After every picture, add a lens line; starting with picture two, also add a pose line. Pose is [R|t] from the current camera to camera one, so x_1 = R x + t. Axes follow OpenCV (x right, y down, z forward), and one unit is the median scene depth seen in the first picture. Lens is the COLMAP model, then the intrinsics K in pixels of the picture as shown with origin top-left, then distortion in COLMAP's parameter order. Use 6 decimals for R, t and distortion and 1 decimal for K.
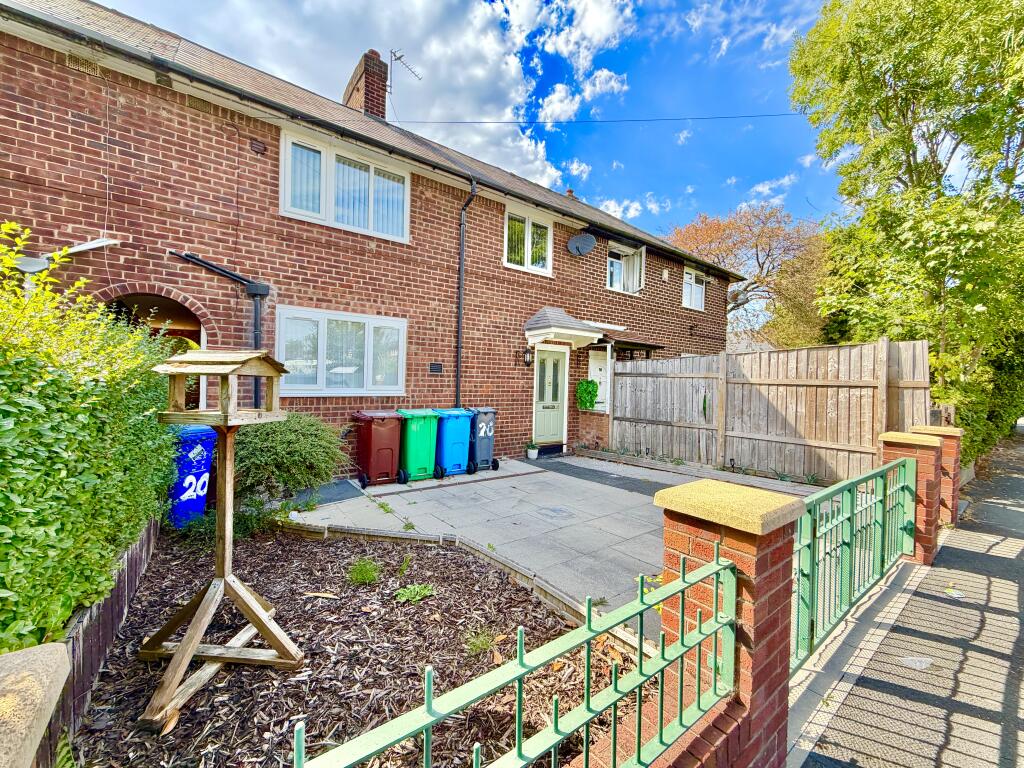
lens RADIAL K [[404.8, 0, 510.5], [0, 404.8, 387.2], [0, 0, 1]] dist [0.000634, -0.000029]
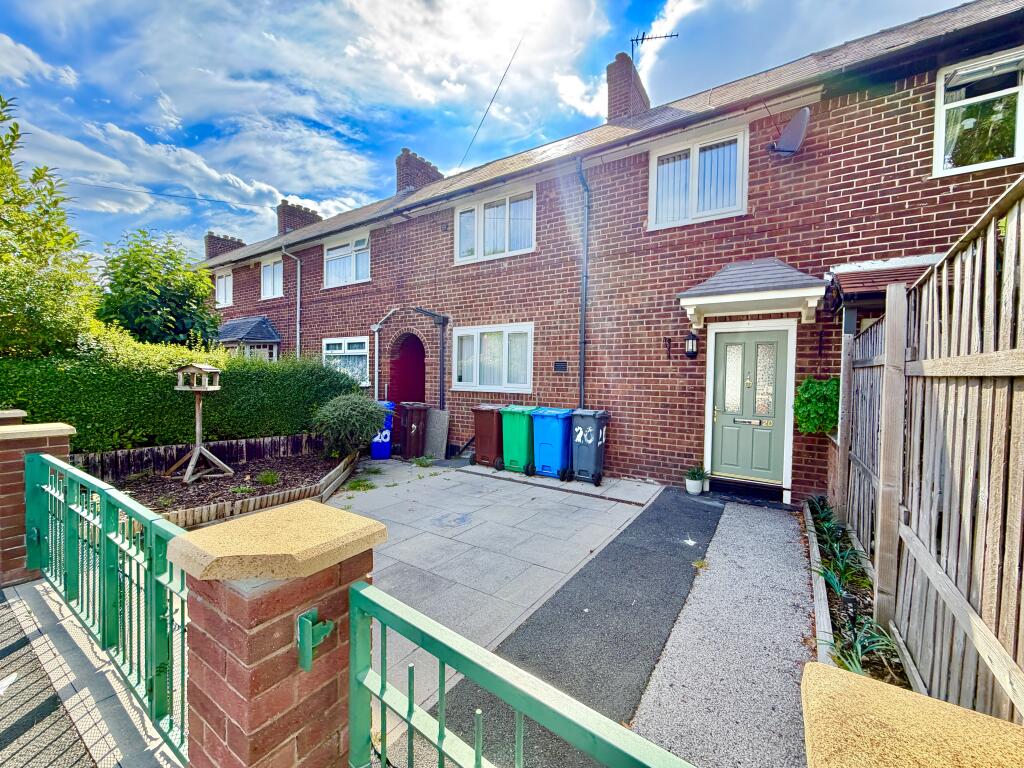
lens RADIAL K [[414.2, 0, 512.1], [0, 414.2, 385.2], [0, 0, 1]] dist [0.001433, 0.000011]
pose [[0.332416, 0.007046, -0.943107, 0.729183], [-0.019931, 0.999801, 0.000444, -0.000145], [0.942922, 0.018649, 0.332490, 0.562078]]
